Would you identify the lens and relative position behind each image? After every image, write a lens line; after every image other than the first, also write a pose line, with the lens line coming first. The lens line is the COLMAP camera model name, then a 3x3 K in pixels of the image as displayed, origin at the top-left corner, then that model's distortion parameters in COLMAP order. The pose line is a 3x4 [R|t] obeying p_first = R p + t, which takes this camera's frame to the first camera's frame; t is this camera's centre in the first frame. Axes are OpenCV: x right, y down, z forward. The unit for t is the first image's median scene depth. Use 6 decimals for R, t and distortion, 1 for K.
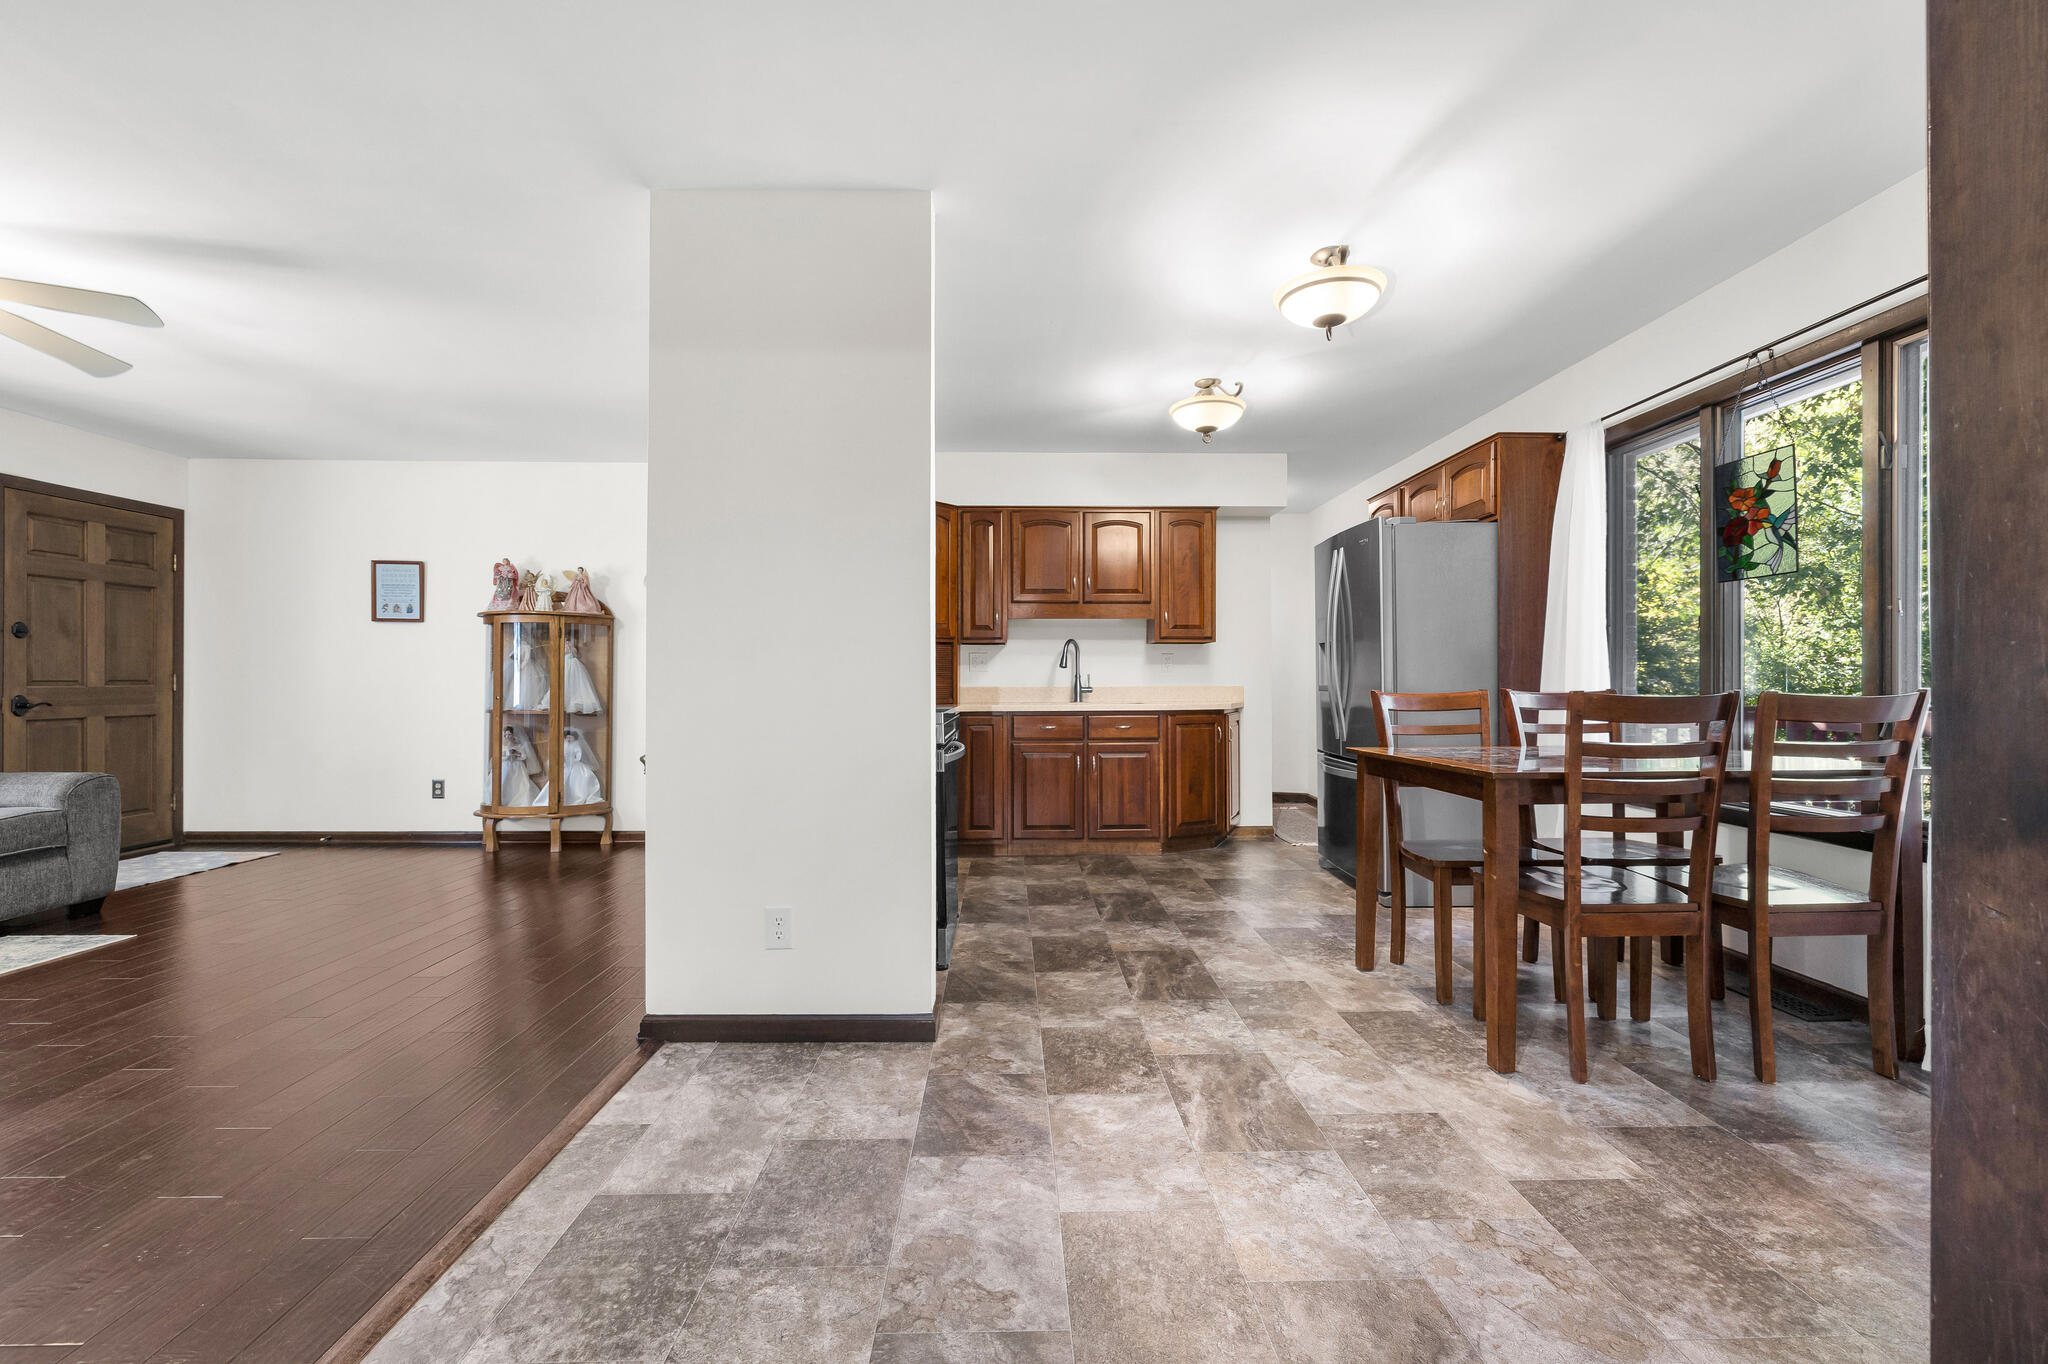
lens RADIAL K [[857.3, 0, 1024.0], [0, 857.3, 682.0], [0, 0, 1]] dist [-0.001464, -0.000429]
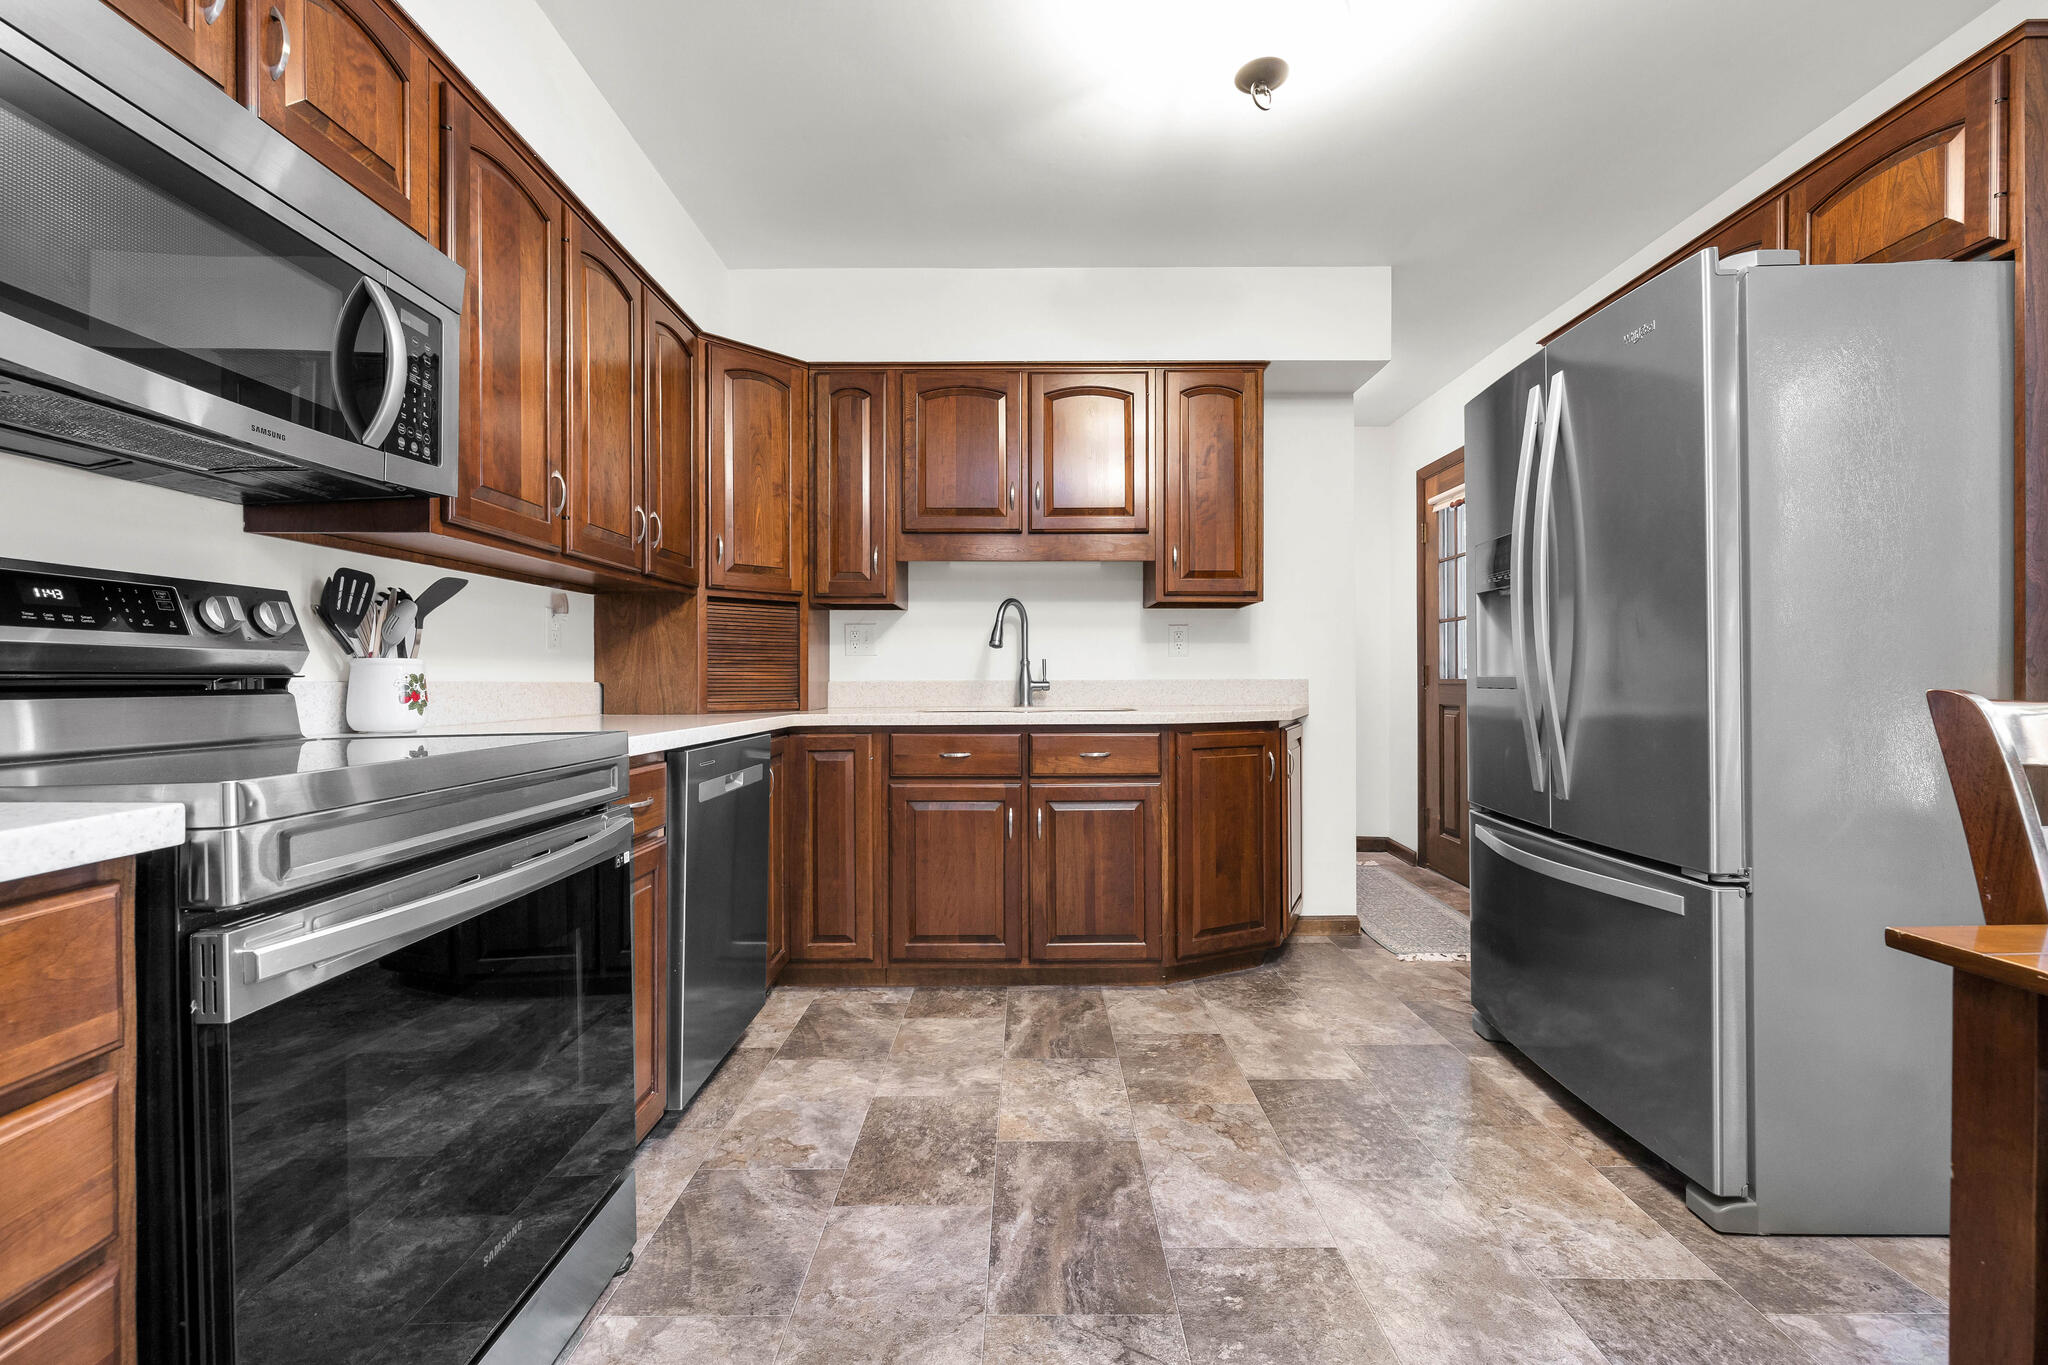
lens RADIAL K [[857.3, 0, 1024.0], [0, 857.3, 682.5], [0, 0, 1]] dist [-0.001464, -0.000429]
pose [[0.999722, 0.000096, -0.023568, 0.084130], [0.000047, 0.999981, 0.006086, 0.003565], [0.023568, -0.006085, 0.999704, 0.458469]]
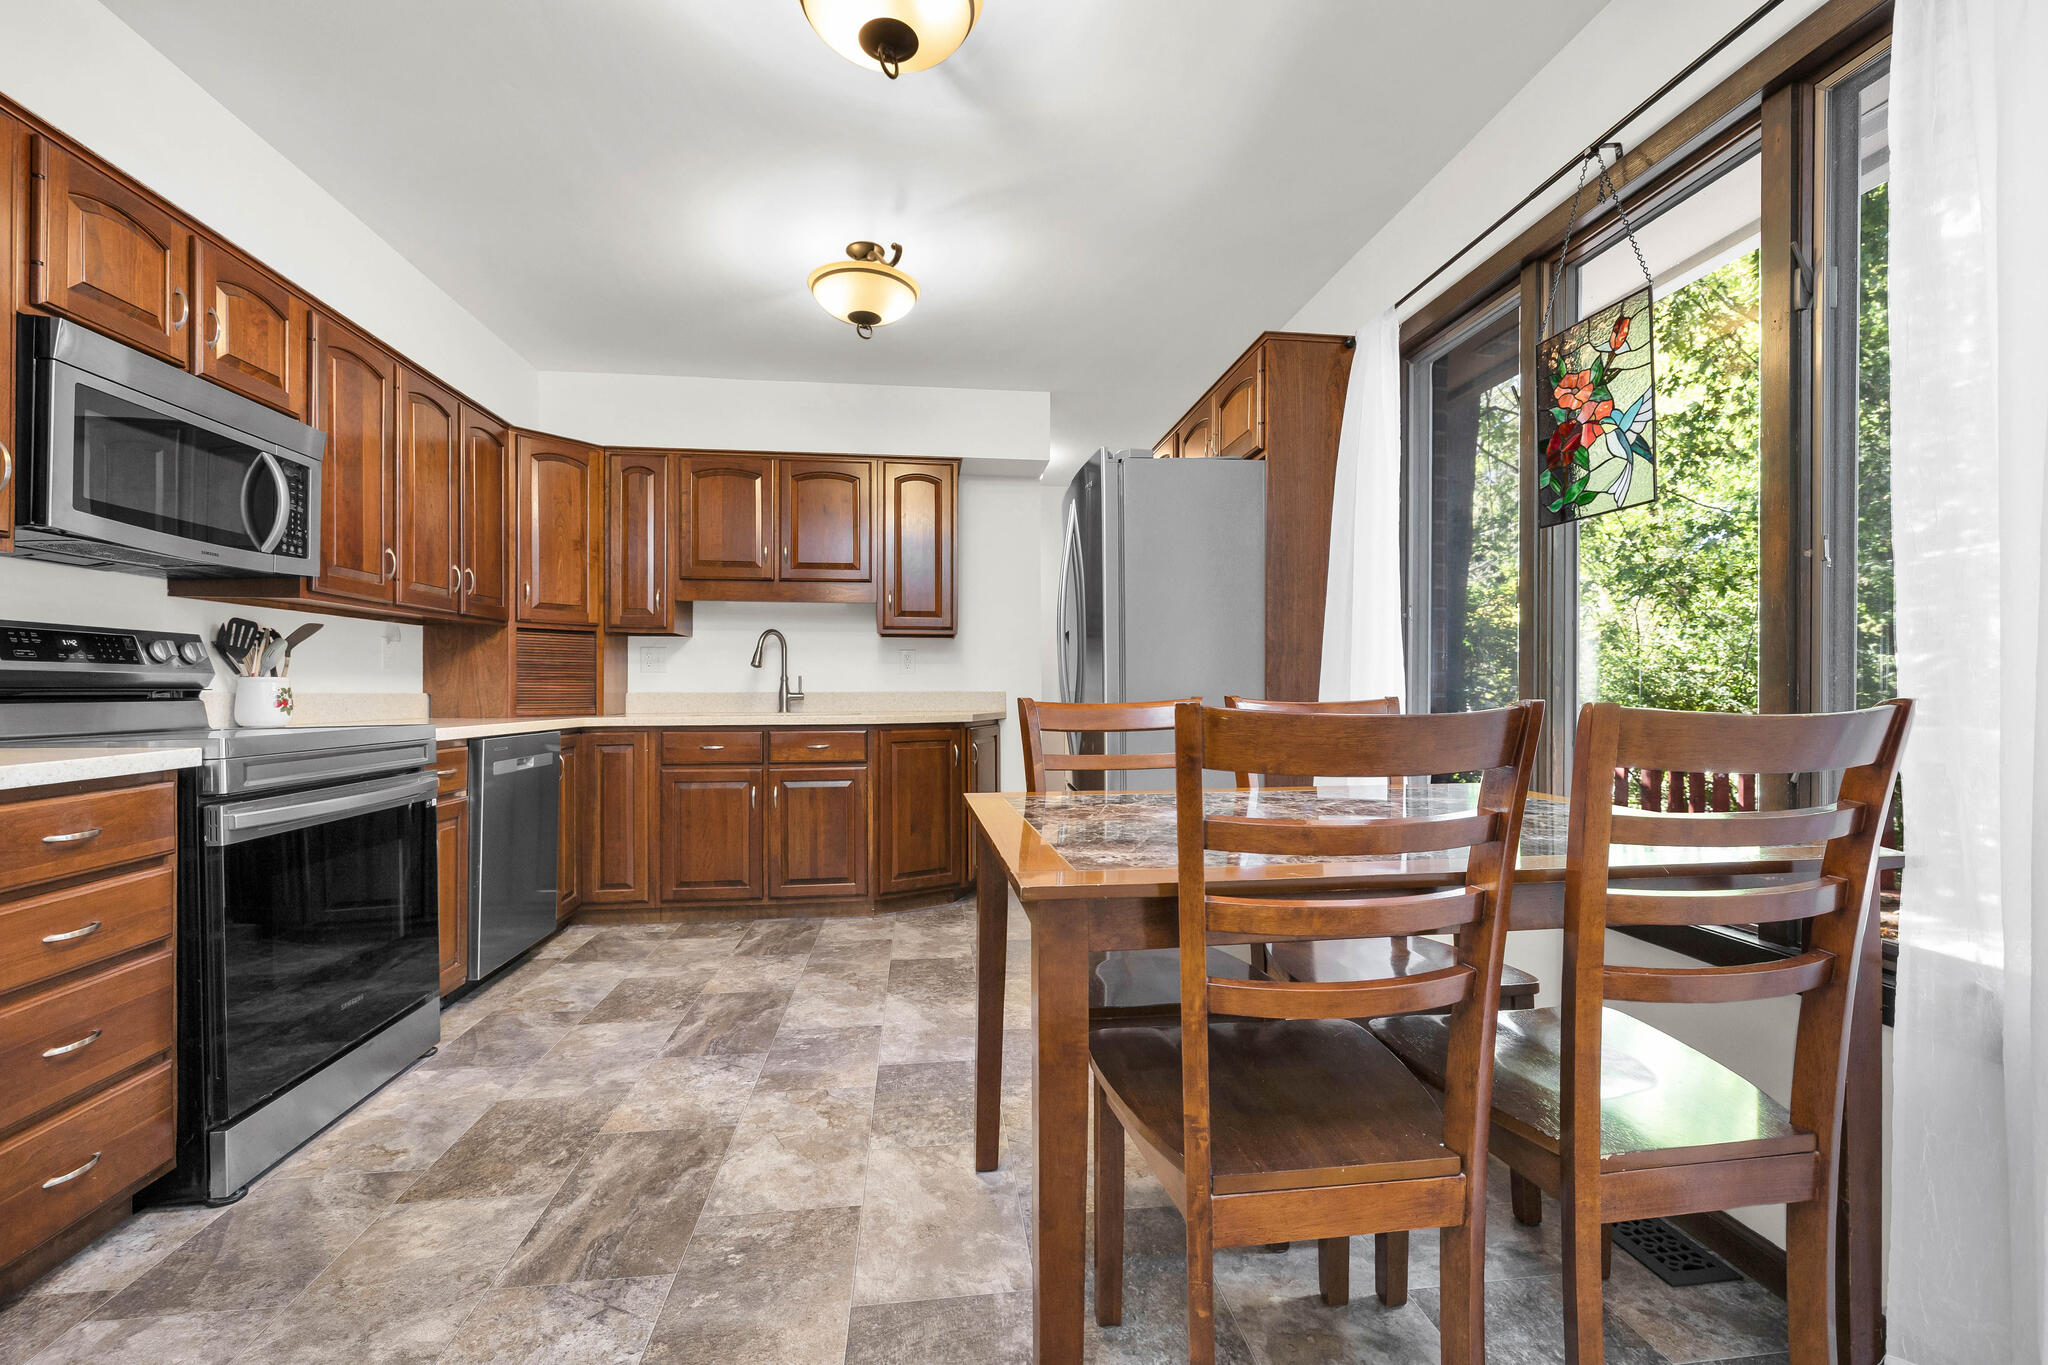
lens RADIAL K [[861.5, 0, 1024.1], [0, 861.5, 691.7], [0, 0, 1]] dist [0.000395, -0.000103]
pose [[0.994494, 0.001948, 0.104773, 0.215818], [-0.002366, 0.999990, 0.003864, 0.001624], [-0.104765, -0.004091, 0.994489, 0.240070]]
